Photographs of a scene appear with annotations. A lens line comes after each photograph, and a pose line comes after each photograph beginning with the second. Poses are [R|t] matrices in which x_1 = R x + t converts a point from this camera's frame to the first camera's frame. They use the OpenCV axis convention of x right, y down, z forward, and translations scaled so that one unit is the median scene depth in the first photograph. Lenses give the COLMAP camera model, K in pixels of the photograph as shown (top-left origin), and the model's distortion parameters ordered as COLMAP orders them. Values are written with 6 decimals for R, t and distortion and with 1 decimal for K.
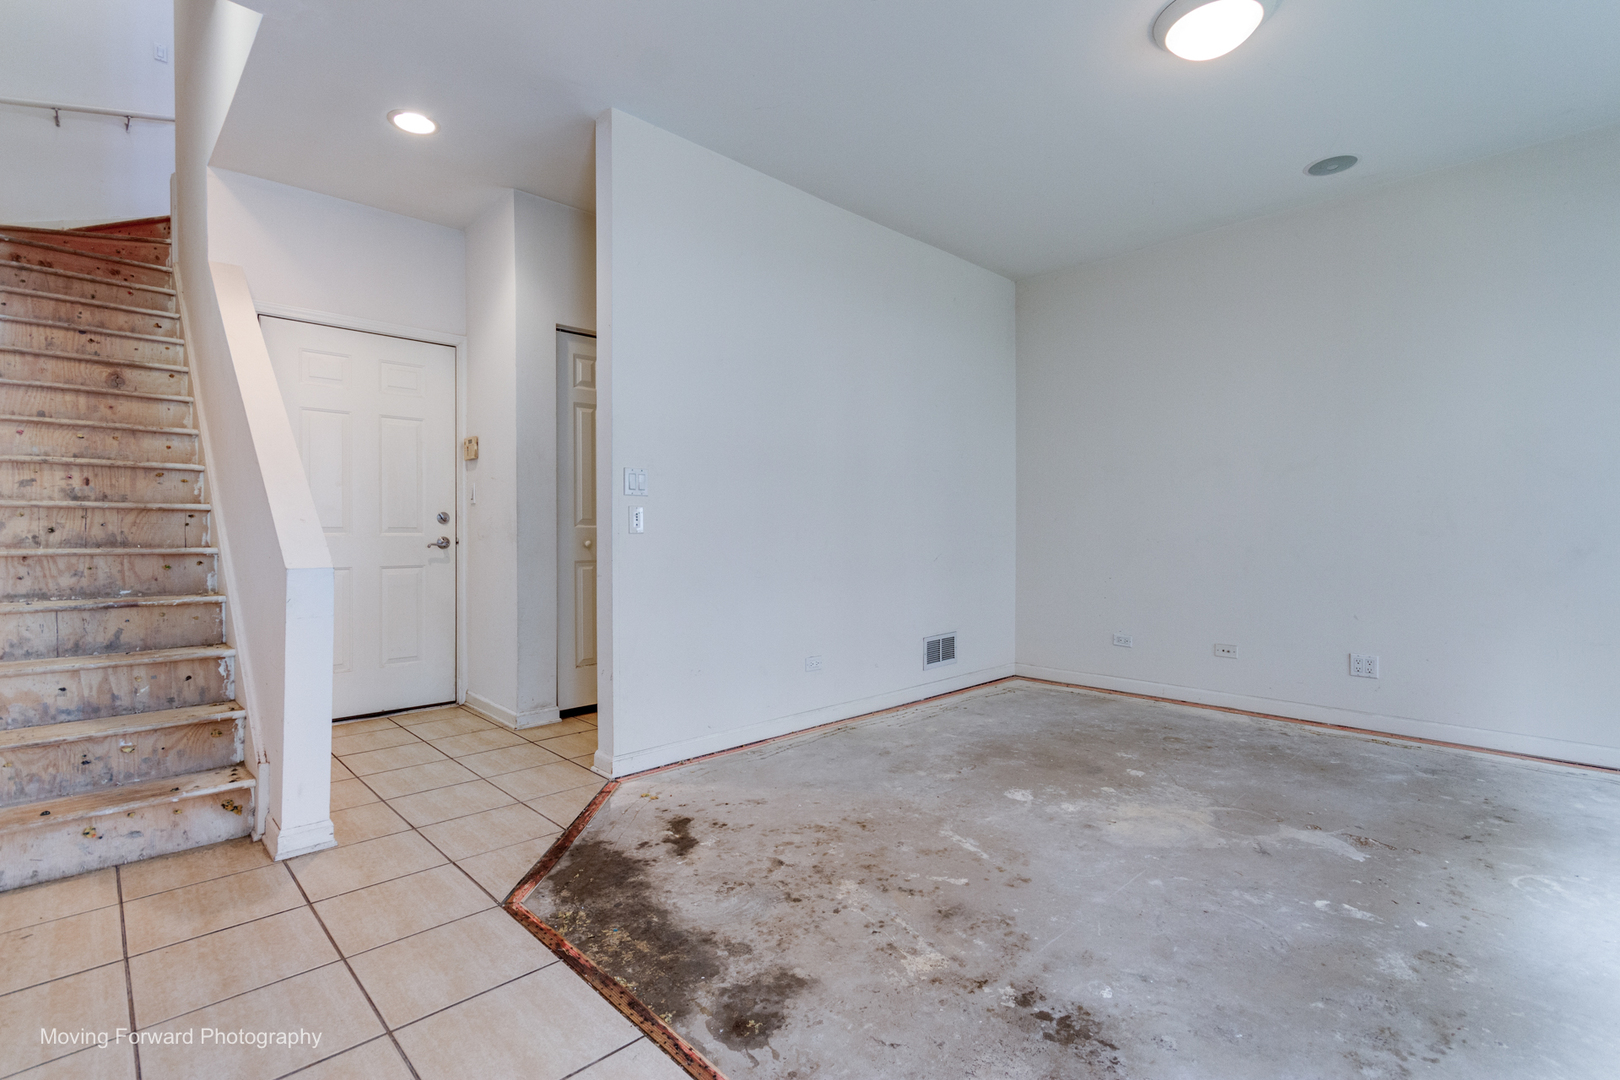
lens RADIAL K [[762.5, 0, 807.8], [0, 762.5, 535.7], [0, 0, 1]] dist [0.003279, -0.001390]
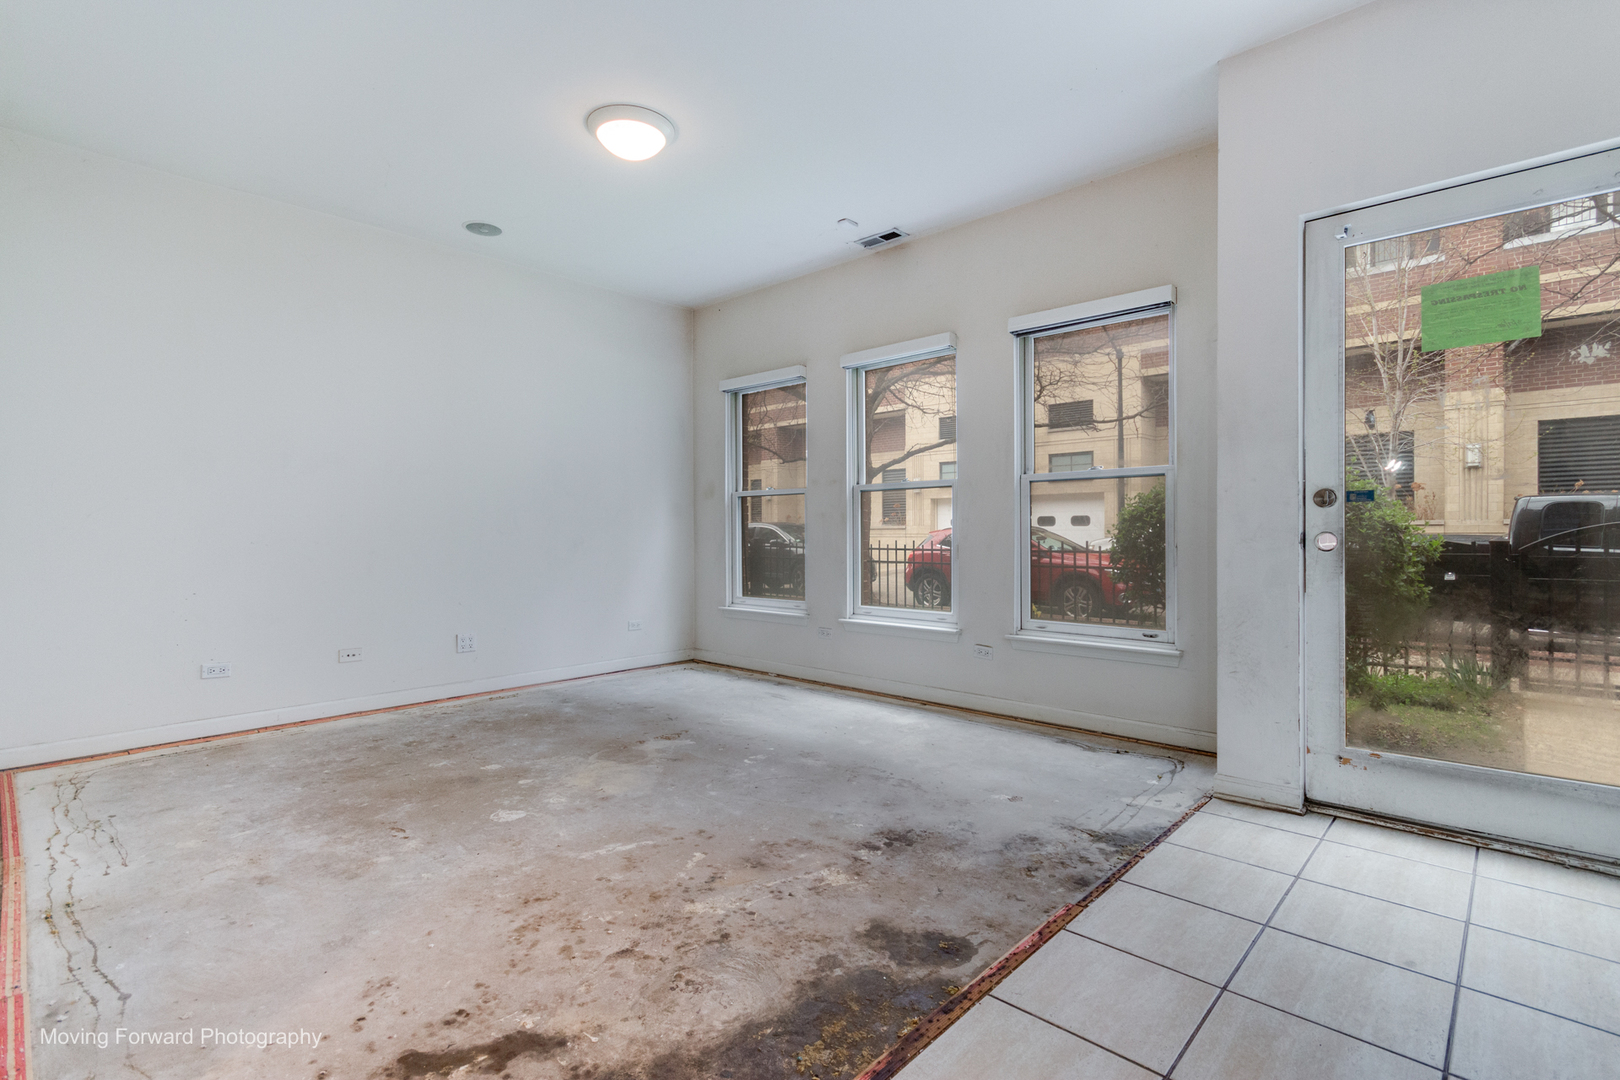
lens RADIAL K [[761.9, 0, 807.2], [0, 761.9, 537.0], [0, 0, 1]] dist [0.003882, 0.001385]
pose [[-0.060222, -0.007325, 0.998158, -0.778250], [0.010771, 0.999910, 0.007988, -0.002718], [-0.998127, 0.011232, -0.060138, 0.802904]]
